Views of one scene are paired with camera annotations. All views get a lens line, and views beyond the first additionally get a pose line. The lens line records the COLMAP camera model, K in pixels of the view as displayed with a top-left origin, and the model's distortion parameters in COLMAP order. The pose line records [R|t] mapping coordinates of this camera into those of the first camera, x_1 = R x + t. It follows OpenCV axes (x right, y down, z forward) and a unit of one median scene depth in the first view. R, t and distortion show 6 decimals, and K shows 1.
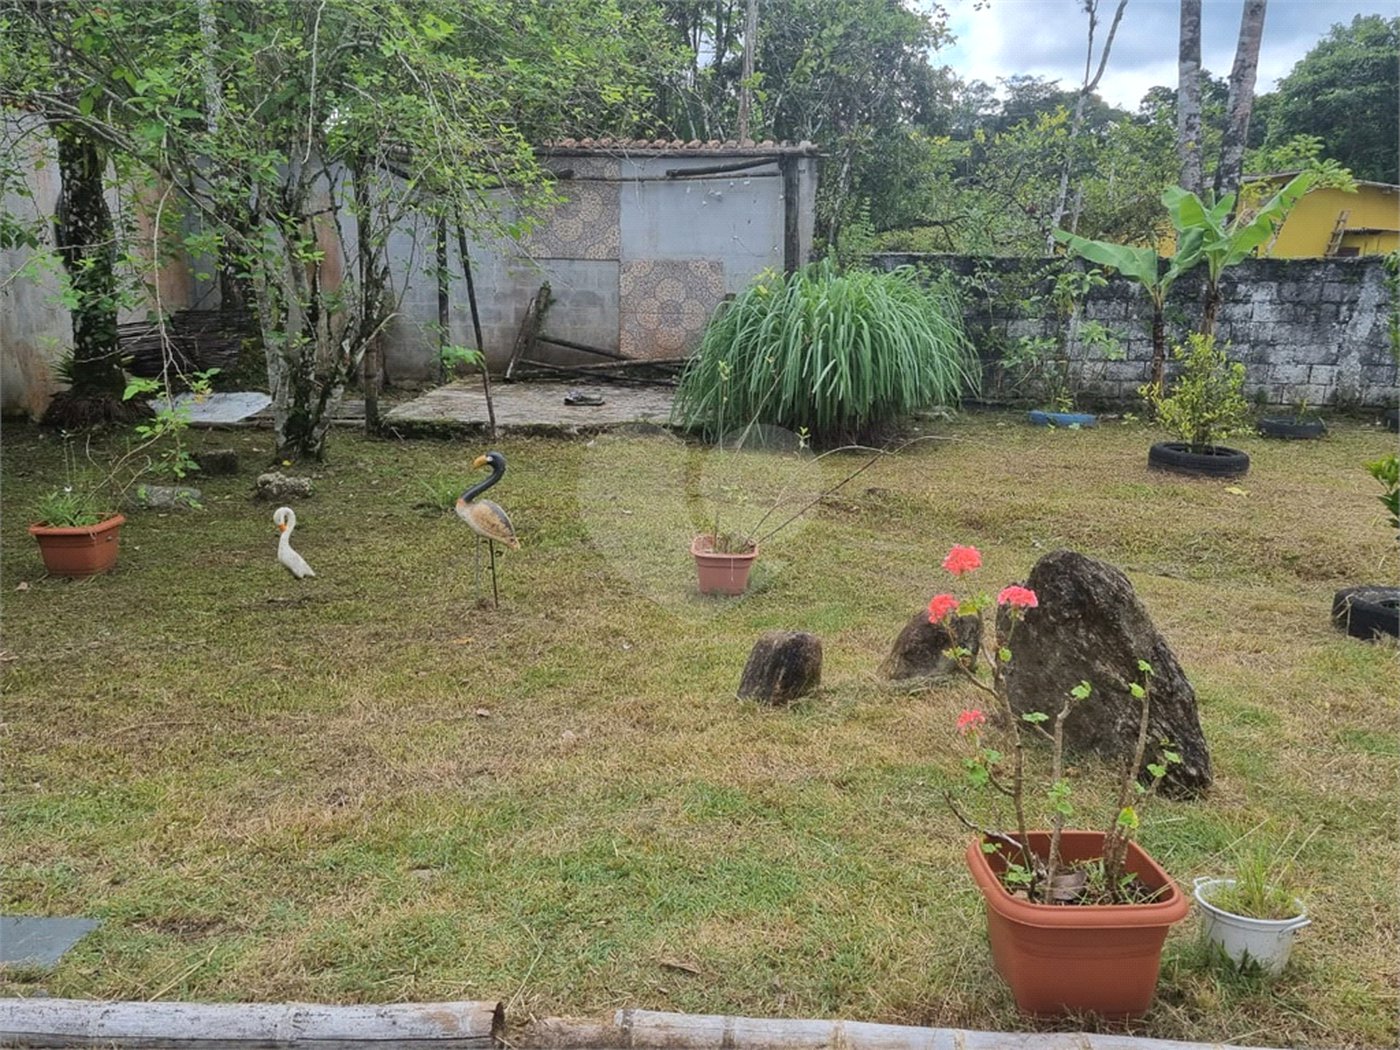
lens RADIAL K [[1273.1, 0, 700.0], [0, 1273.1, 525.0], [0, 0, 1]] dist [0.044785, -0.010544]
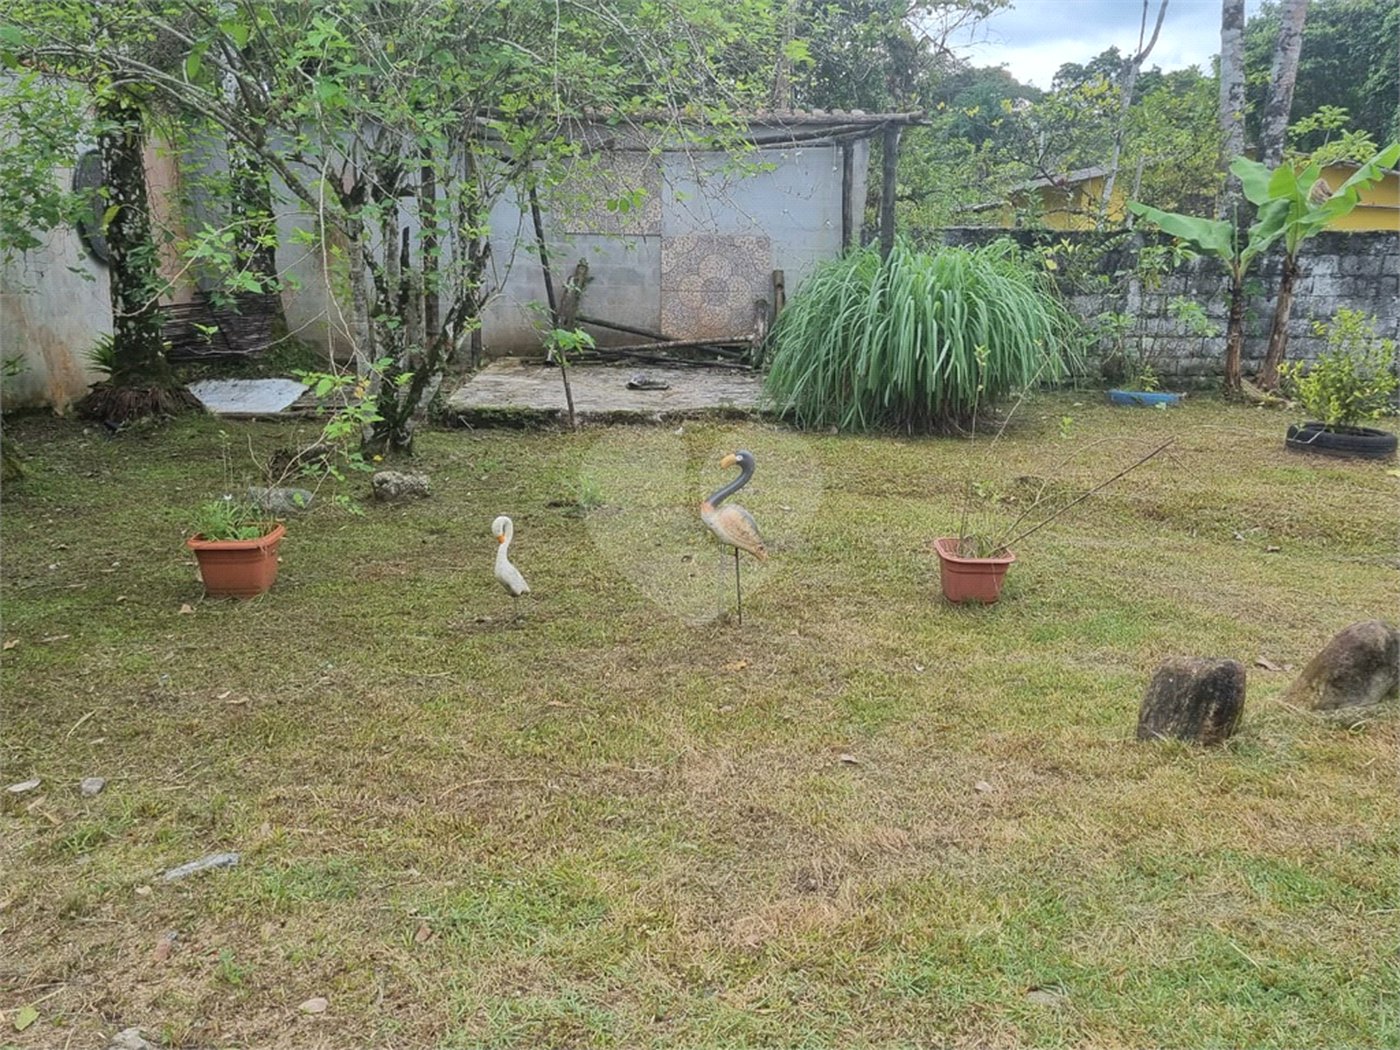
lens RADIAL K [[1273.1, 0, 700.0], [0, 1273.1, 525.0], [0, 0, 1]] dist [0.044785, -0.010544]
pose [[0.997909, -0.017295, 0.062278, -0.125987], [0.016194, 0.999704, 0.018153, -0.011076], [-0.062574, -0.017106, 0.997894, 0.057376]]
